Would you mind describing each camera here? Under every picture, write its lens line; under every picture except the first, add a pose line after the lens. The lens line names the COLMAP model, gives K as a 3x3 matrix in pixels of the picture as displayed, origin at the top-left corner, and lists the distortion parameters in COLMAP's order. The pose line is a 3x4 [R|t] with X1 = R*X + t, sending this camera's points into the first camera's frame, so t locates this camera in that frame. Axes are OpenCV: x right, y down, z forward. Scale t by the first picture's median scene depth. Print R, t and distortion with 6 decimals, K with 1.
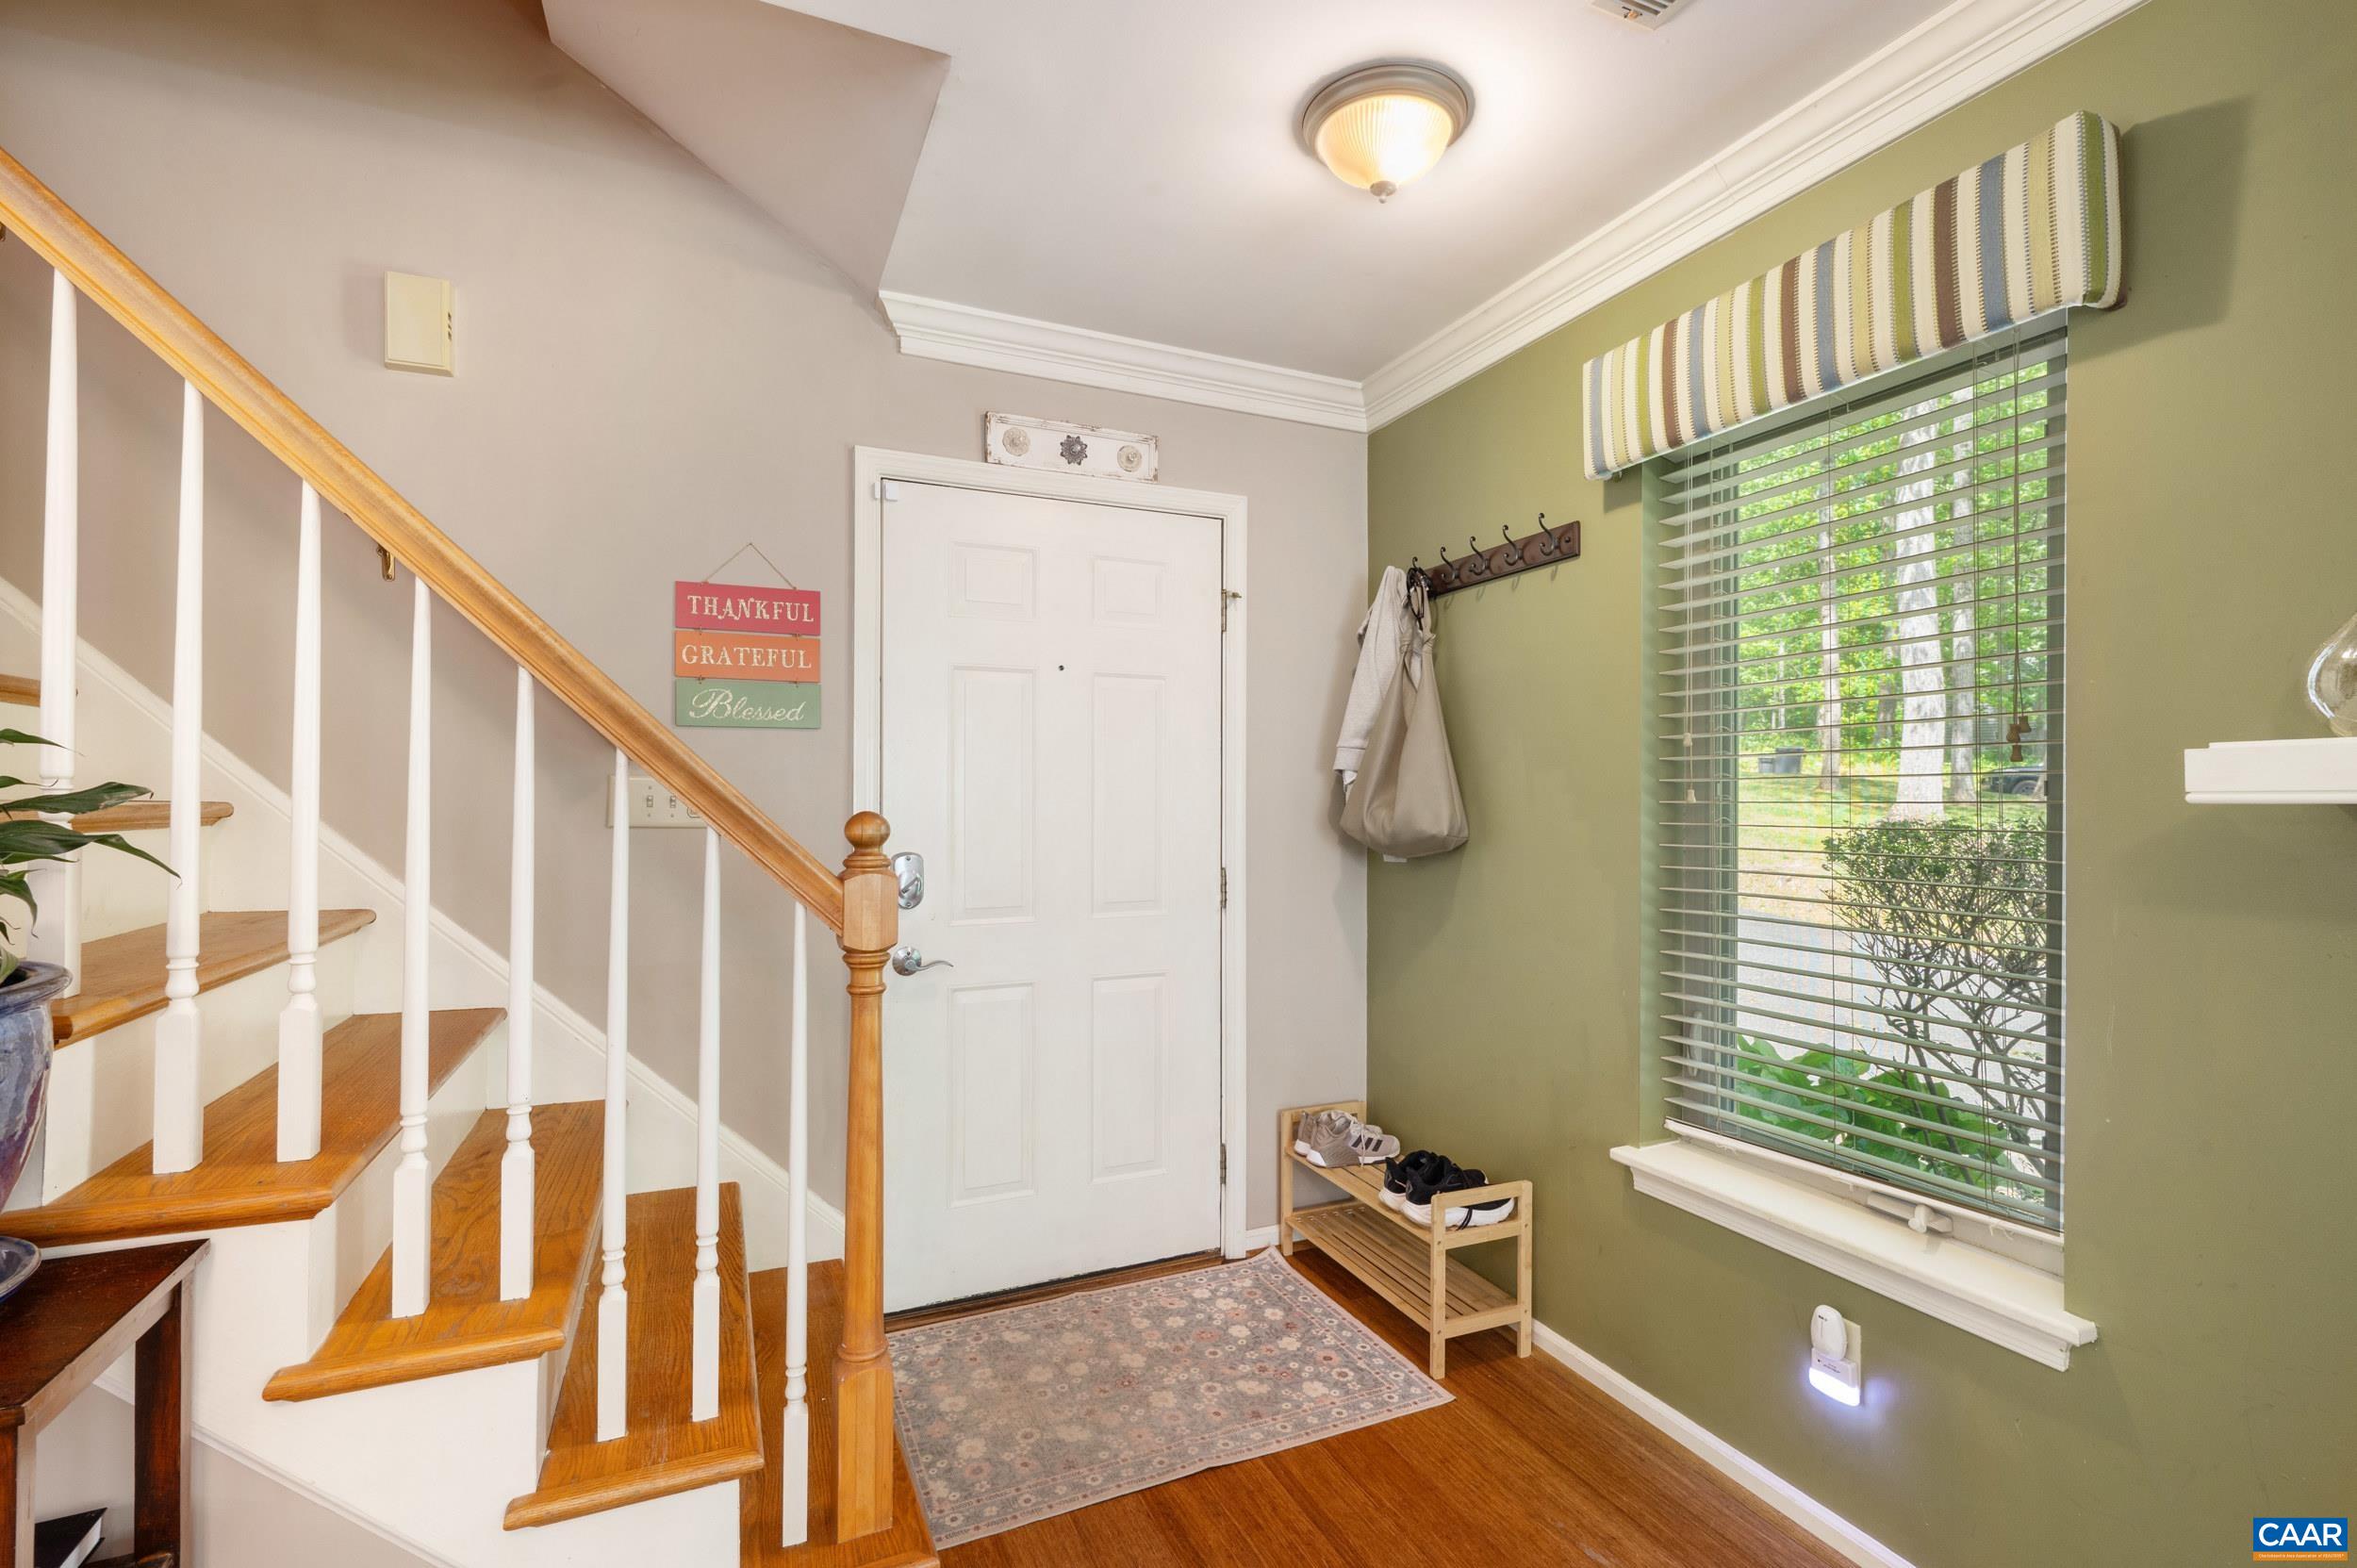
lens RADIAL K [[1079.1, 0, 1166.7], [0, 1079.1, 788.5], [0, 0, 1]] dist [0.003072, 0.000192]
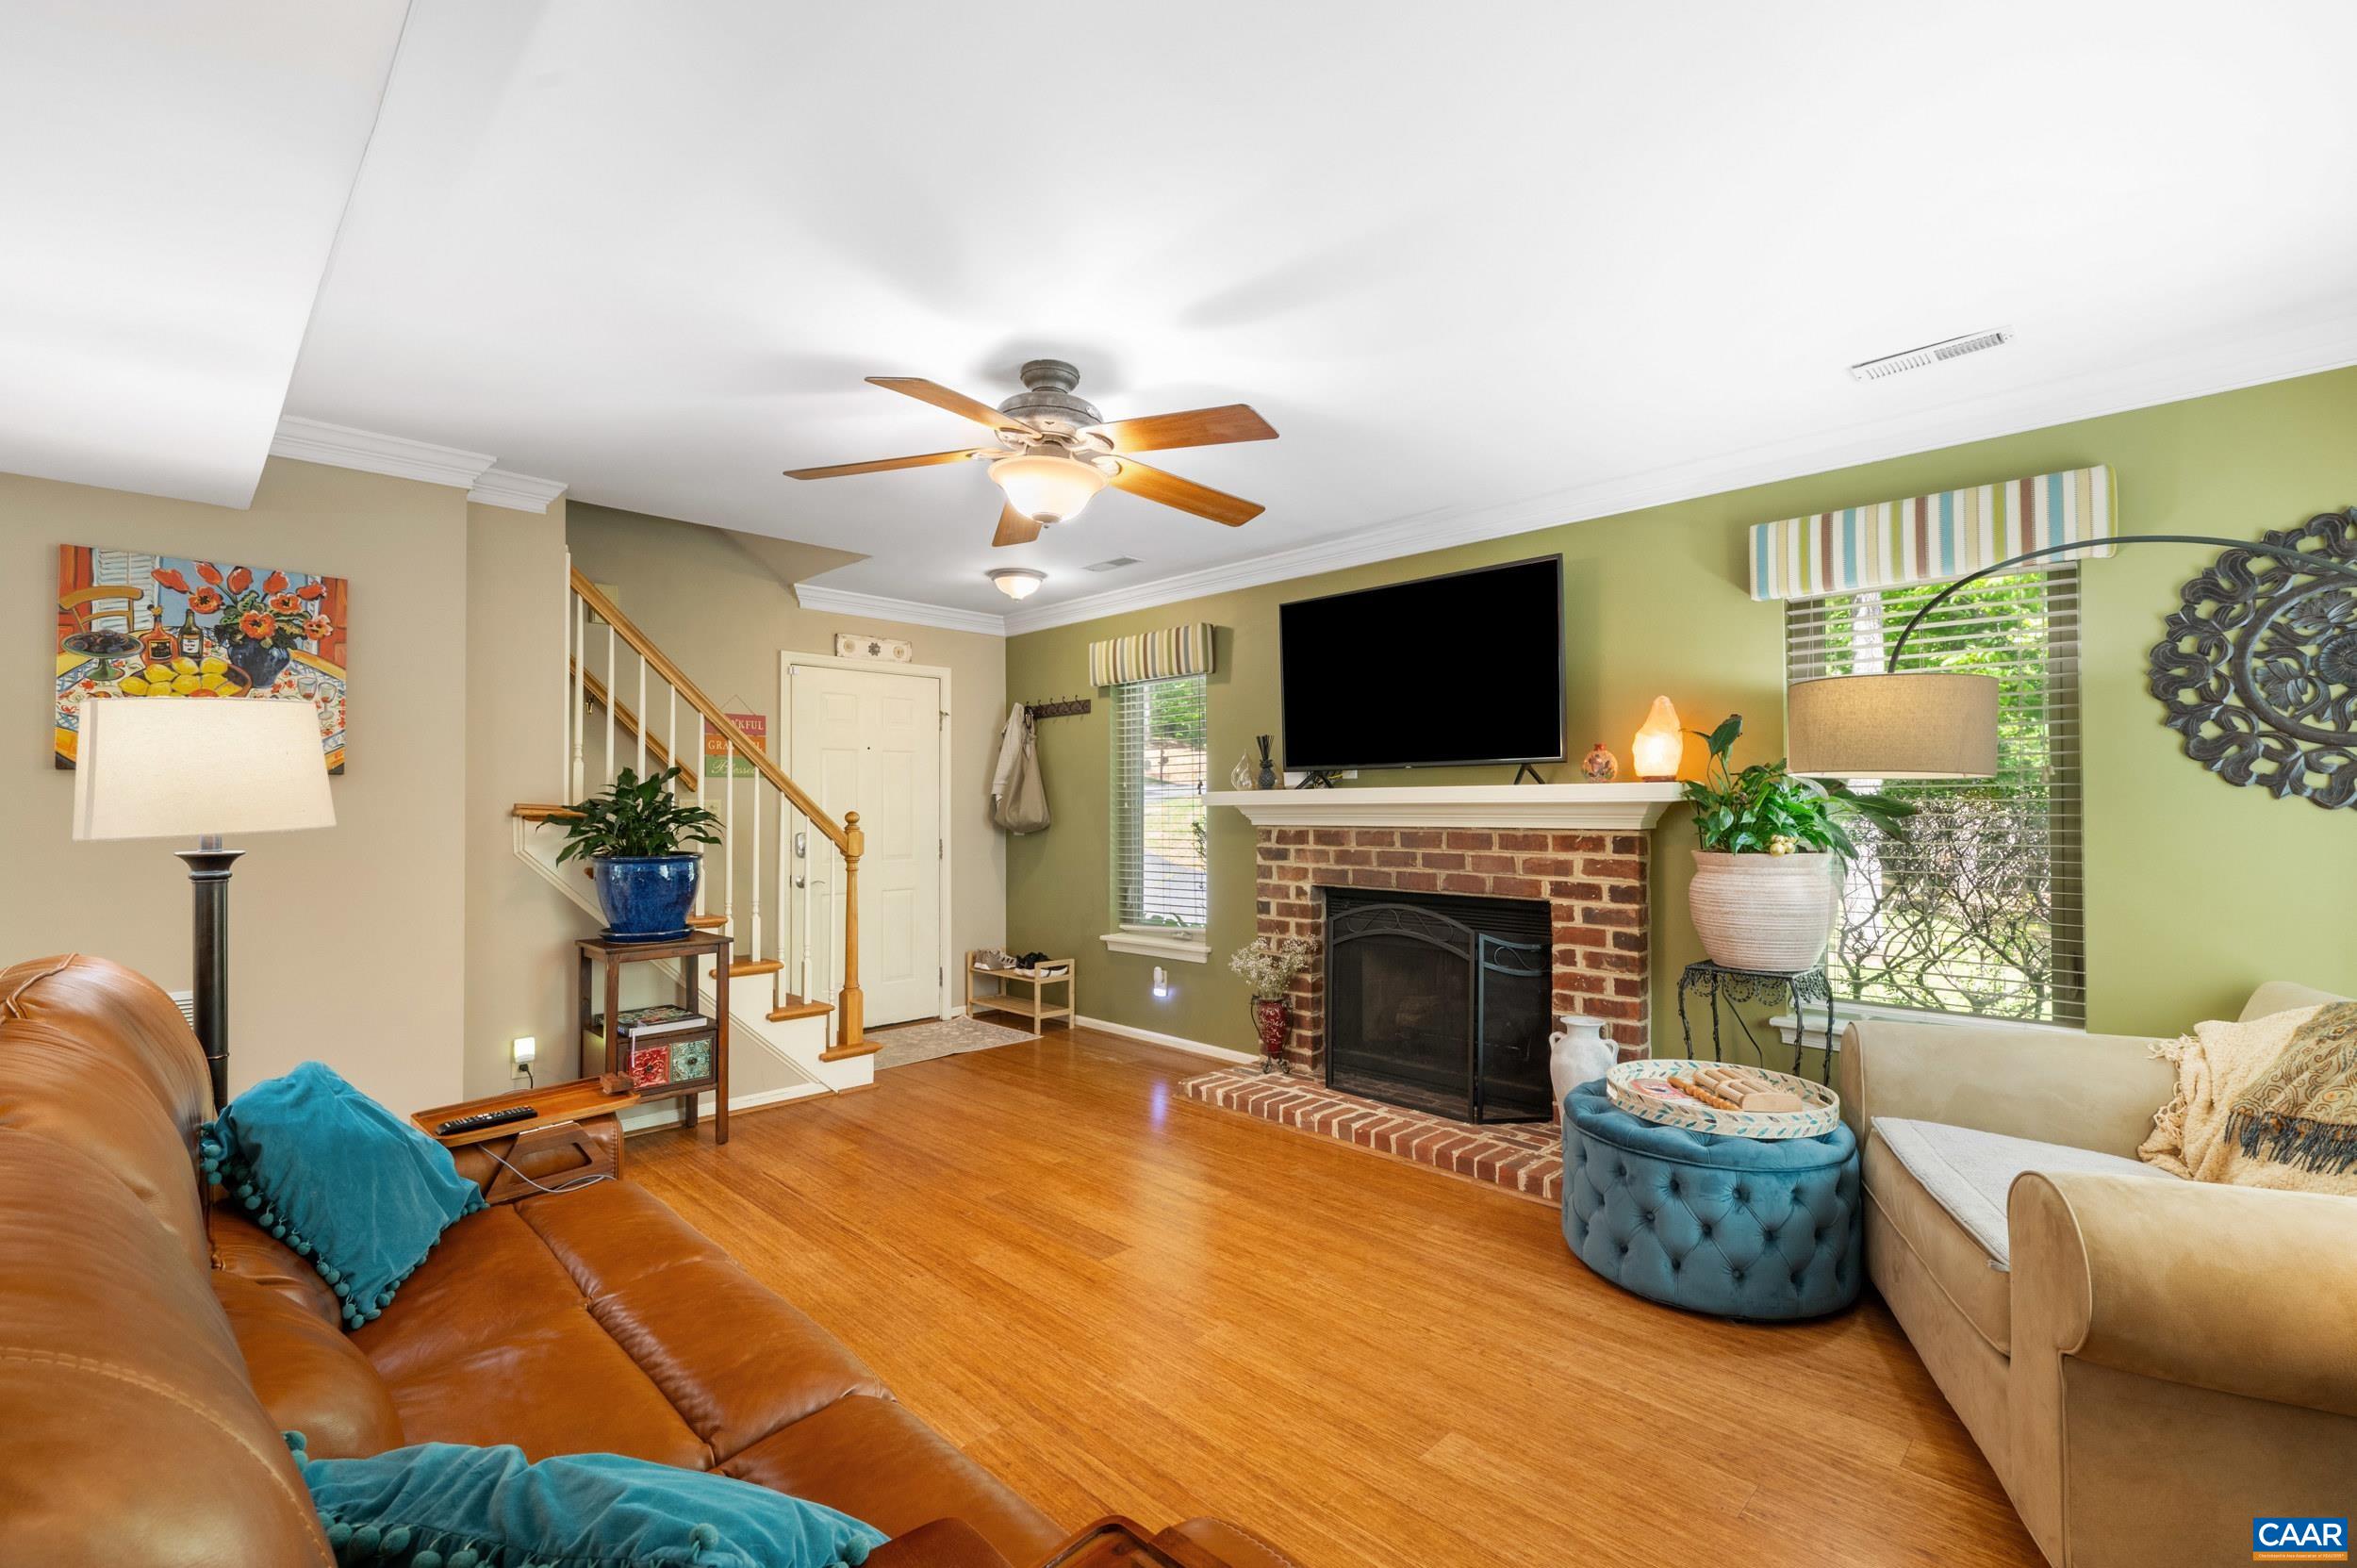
lens RADIAL K [[1018.6, 0, 1176.1], [0, 1018.6, 786.6], [0, 0, 1]] dist [-0.000010, -0.001182]
pose [[0.931242, 0.000691, 0.364399, -0.272253], [0.004655, 0.999894, -0.013791, -0.002746], [-0.364370, 0.014539, 0.931141, -1.161652]]
